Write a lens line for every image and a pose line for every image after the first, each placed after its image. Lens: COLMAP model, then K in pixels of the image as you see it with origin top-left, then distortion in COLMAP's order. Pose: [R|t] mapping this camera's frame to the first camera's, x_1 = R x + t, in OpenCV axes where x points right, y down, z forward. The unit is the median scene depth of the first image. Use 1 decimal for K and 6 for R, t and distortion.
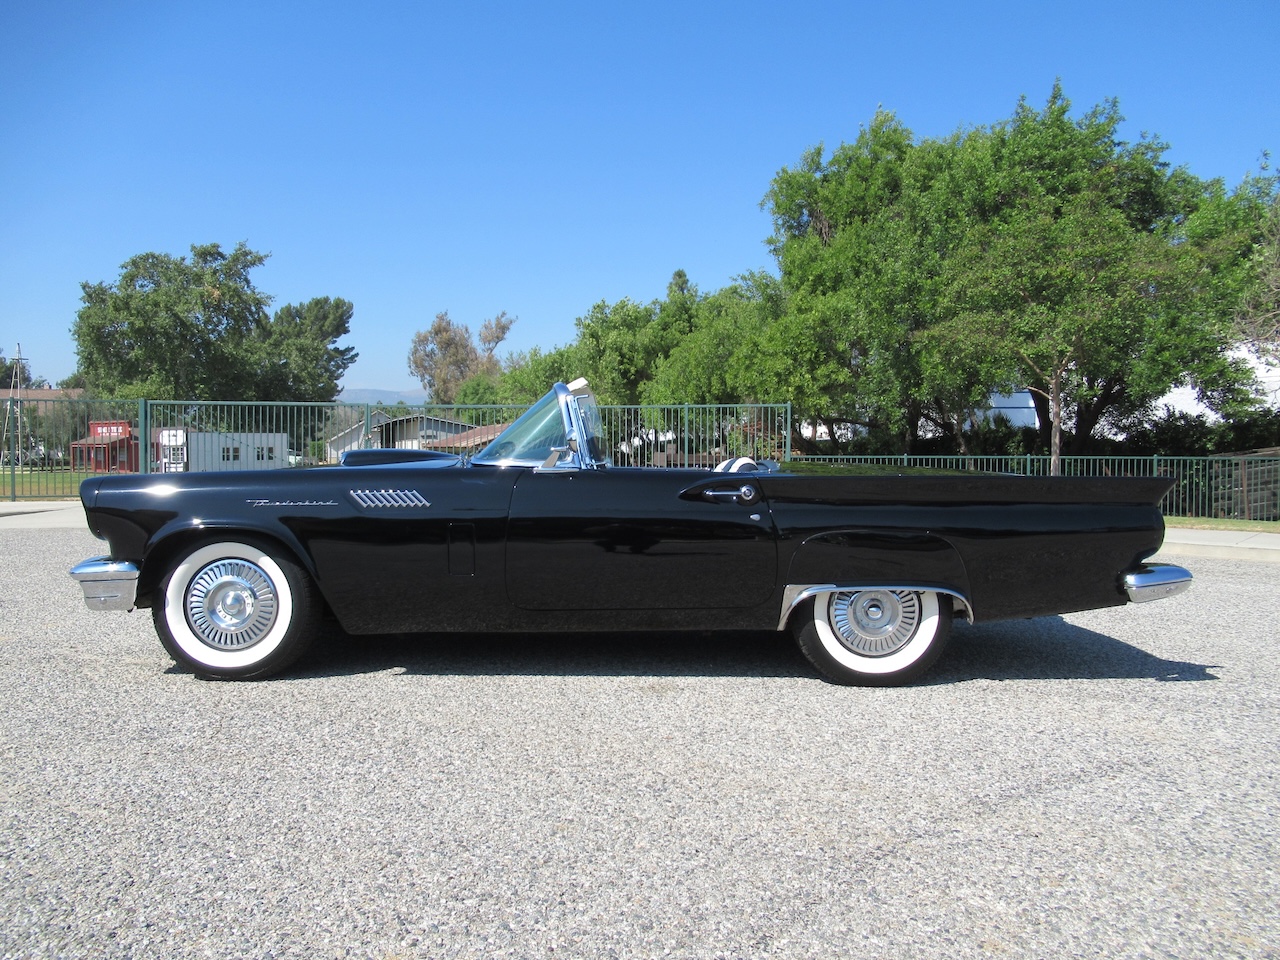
lens RADIAL K [[950.0, 0, 640.0], [0, 950.0, 480.0], [0, 0, 1]] dist [-0.000927, -0.002356]
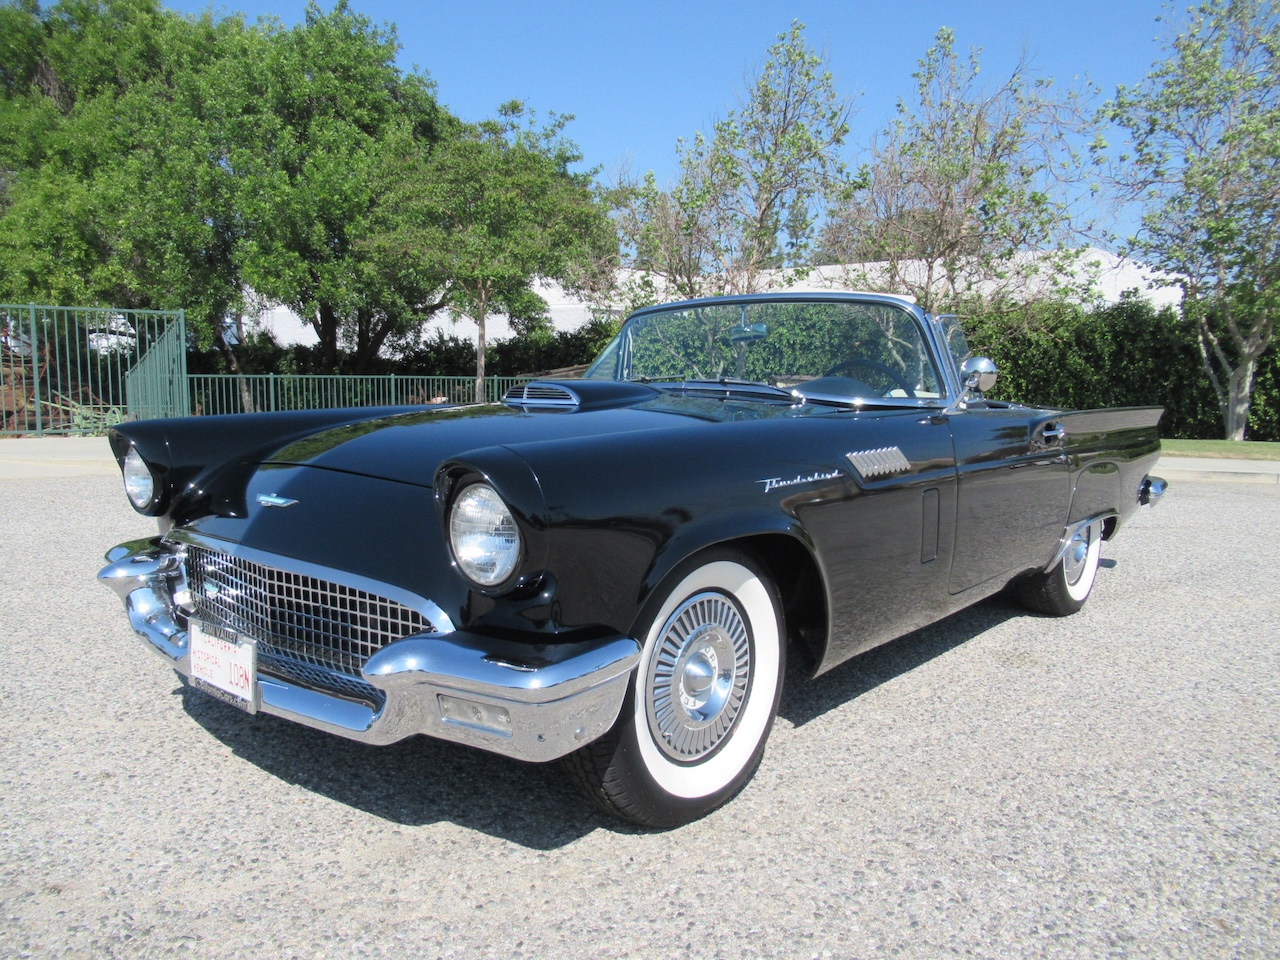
lens RADIAL K [[950.0, 0, 640.0], [0, 950.0, 480.0], [0, 0, 1]] dist [-0.000927, -0.002356]
pose [[0.656407, -0.086950, 0.749379, -0.126425], [0.021539, 0.995091, 0.096593, -0.005158], [-0.754099, -0.047263, 0.655058, 0.097447]]
